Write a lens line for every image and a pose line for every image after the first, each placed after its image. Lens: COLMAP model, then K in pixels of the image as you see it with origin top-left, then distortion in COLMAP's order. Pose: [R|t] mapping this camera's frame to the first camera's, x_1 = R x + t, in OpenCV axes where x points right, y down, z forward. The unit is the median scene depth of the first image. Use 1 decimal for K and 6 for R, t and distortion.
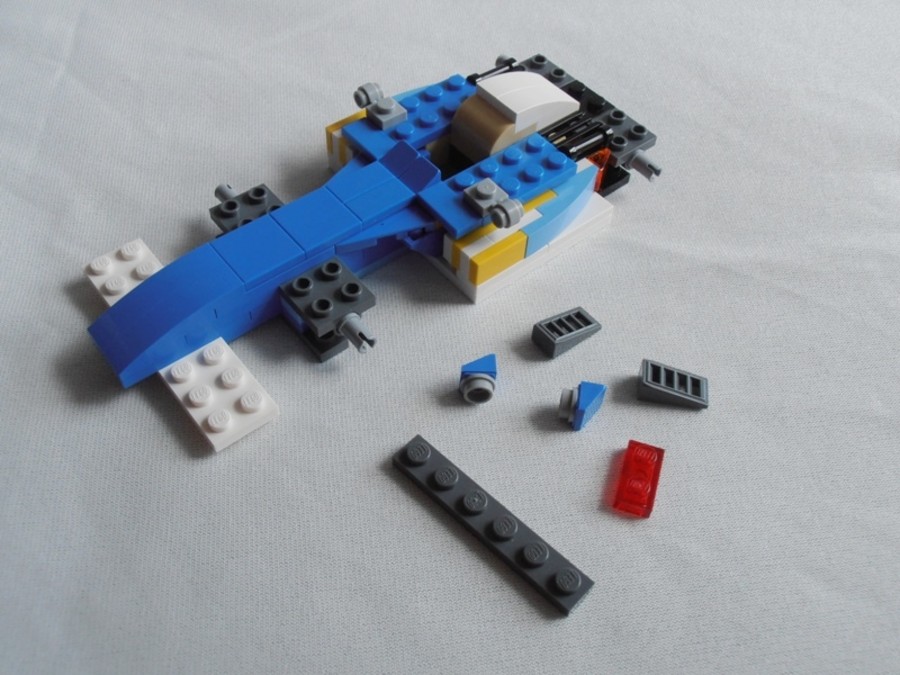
lens RADIAL K [[888.0, 0, 460.9], [0, 888.0, 344.7], [0, 0, 1]] dist [-0.036036, 0.000000]
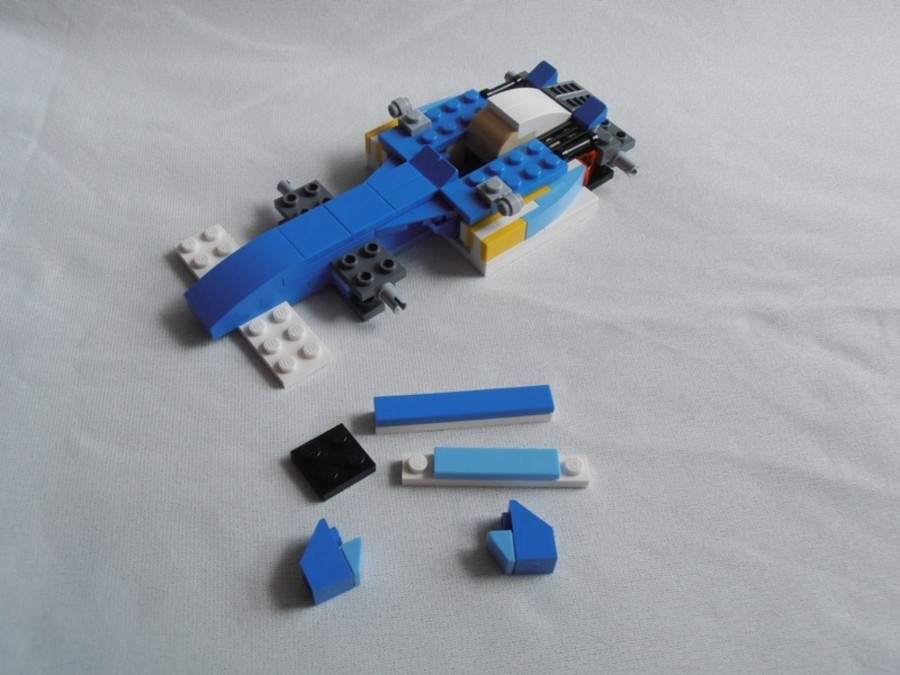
lens RADIAL K [[903.0, 0, 458.7], [0, 903.0, 339.2], [0, 0, 1]] dist [-0.030567, 0.000000]
pose [[0.999711, 0.004531, -0.023625, 0.009672], [-0.004228, 0.999908, 0.012876, 0.027191], [0.023681, -0.012772, 0.999638, -0.285946]]
